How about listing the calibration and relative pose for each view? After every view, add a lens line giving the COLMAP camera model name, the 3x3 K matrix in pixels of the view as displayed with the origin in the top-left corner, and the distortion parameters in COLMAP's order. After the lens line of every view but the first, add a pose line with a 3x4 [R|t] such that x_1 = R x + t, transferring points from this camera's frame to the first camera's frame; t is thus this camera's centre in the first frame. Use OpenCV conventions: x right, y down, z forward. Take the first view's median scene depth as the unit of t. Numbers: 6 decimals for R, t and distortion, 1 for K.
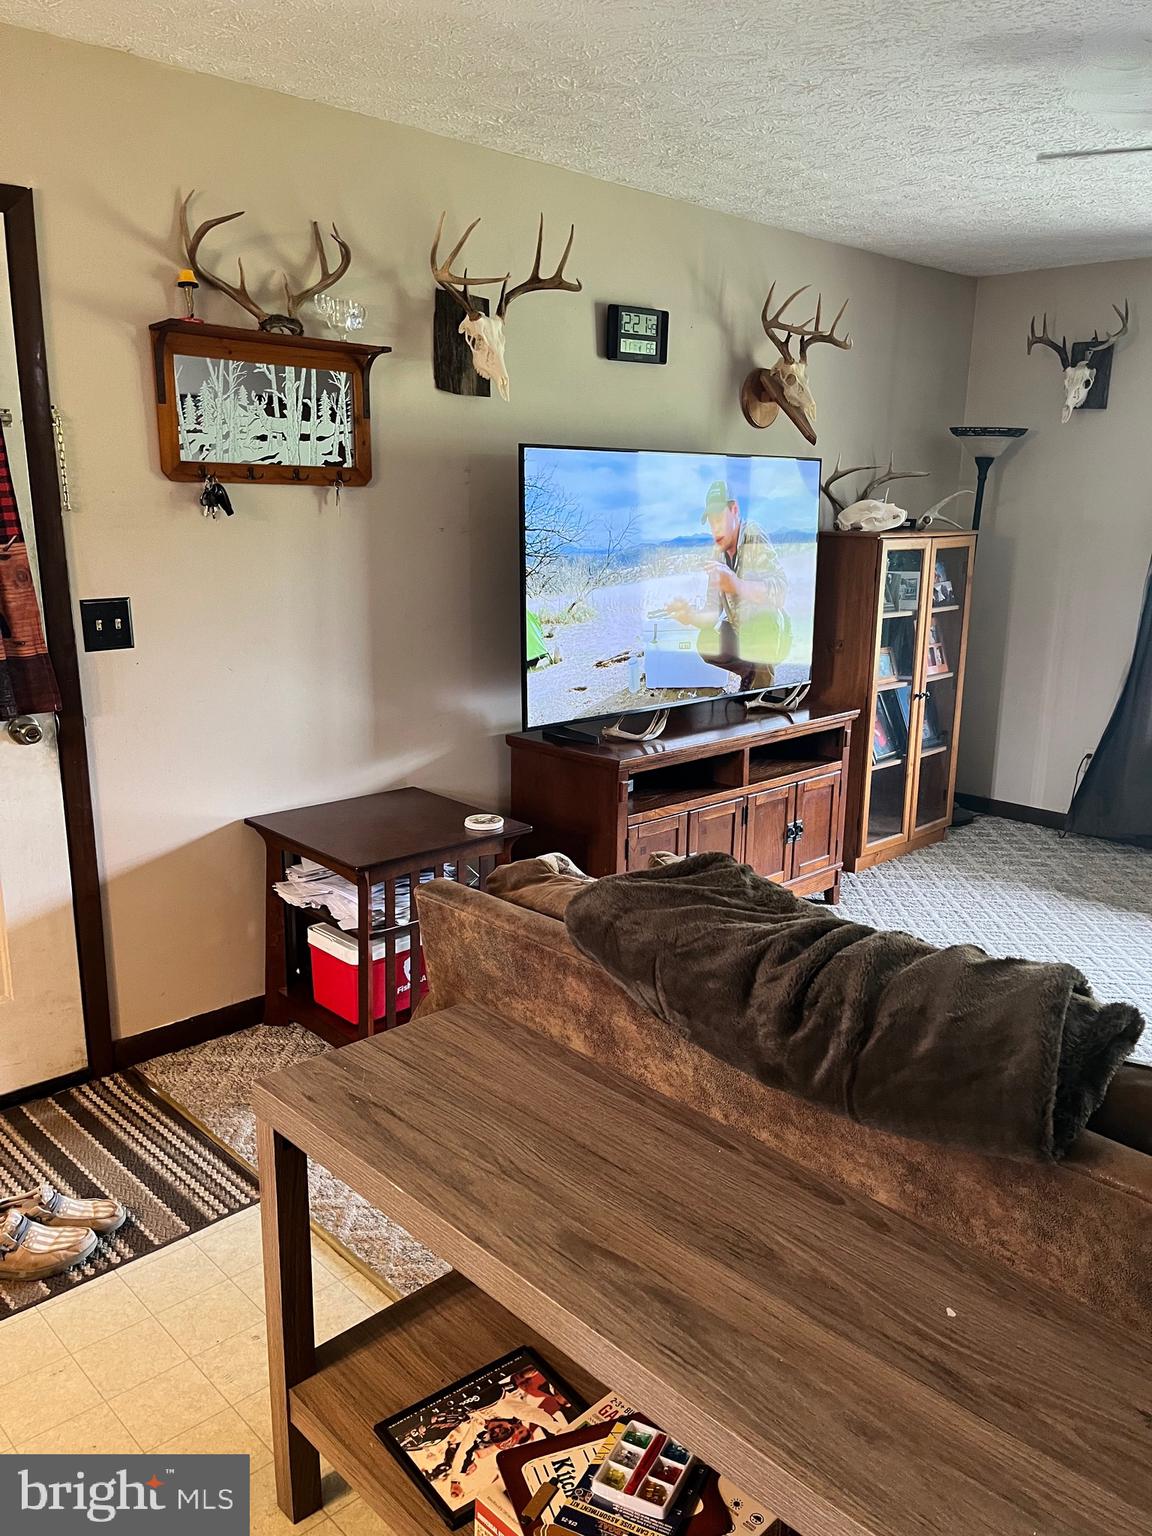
lens RADIAL K [[1162.0, 0, 570.7], [0, 1162.0, 781.8], [0, 0, 1]] dist [0.074545, -0.090966]
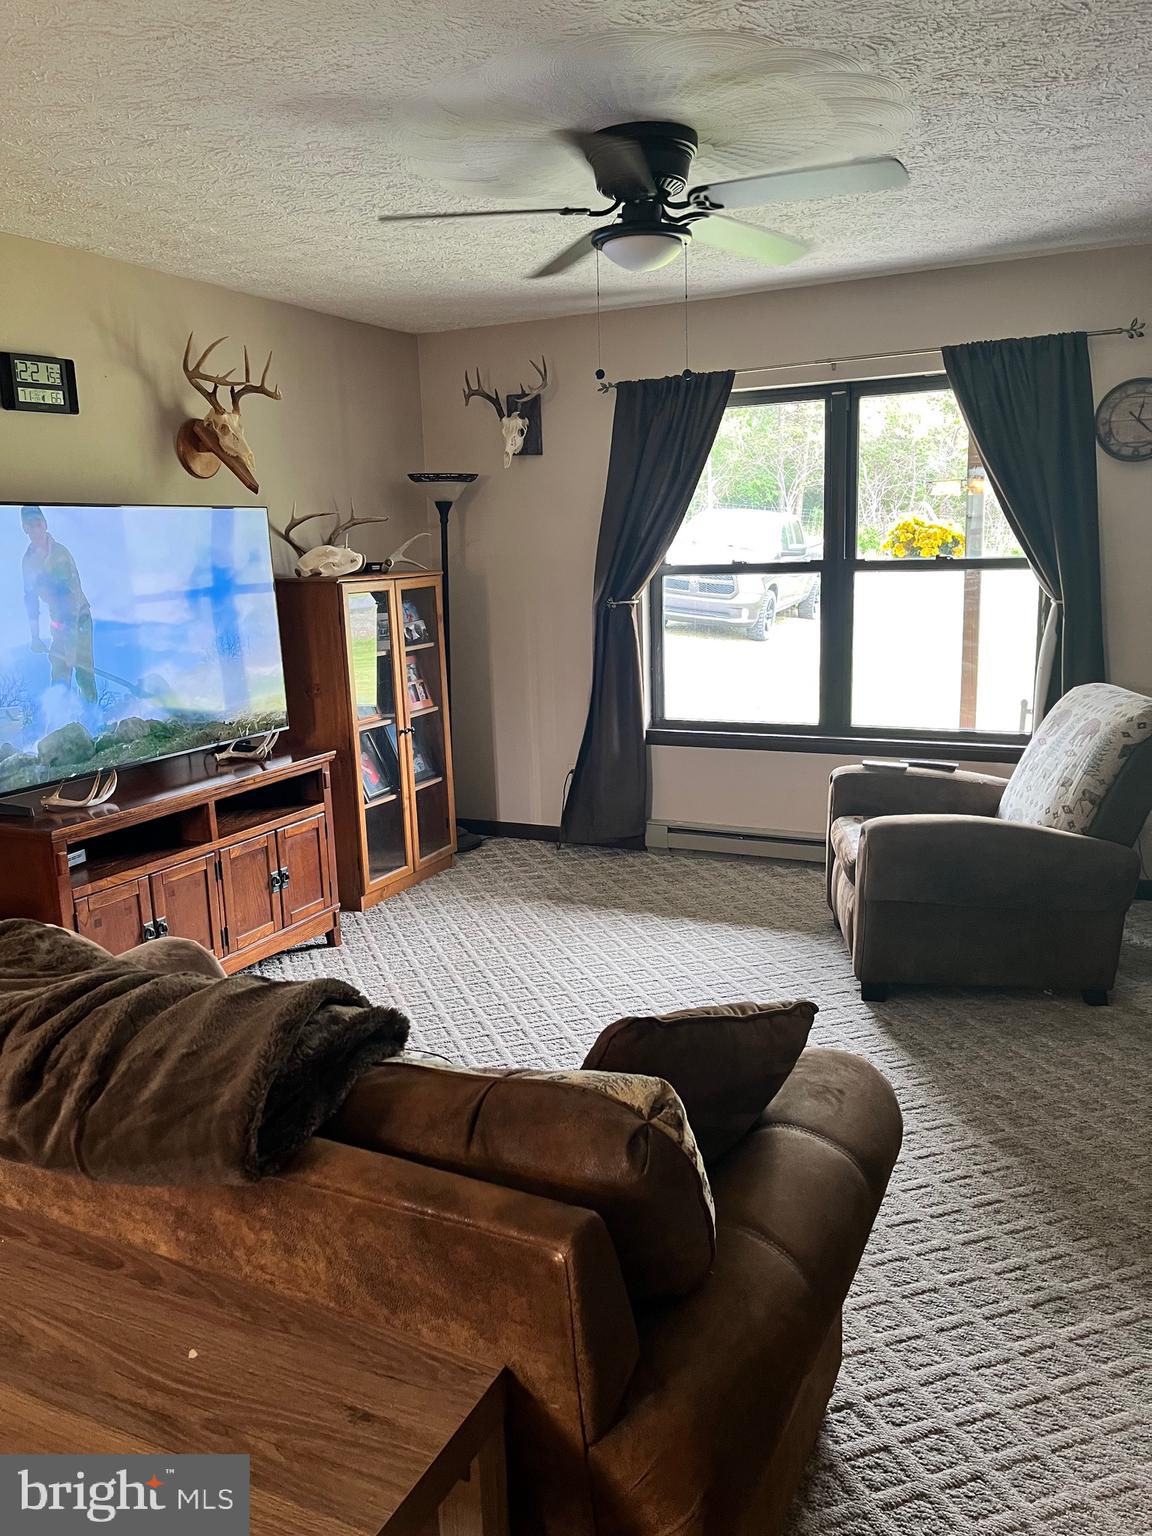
lens RADIAL K [[1162.0, 0, 576.7], [0, 1162.0, 780.4], [0, 0, 1]] dist [0.074545, -0.090966]
pose [[0.941778, -0.111857, 0.317085, 0.125209], [0.125189, 0.991891, -0.021921, 0.012573], [-0.312062, 0.060340, 0.948144, -0.021863]]
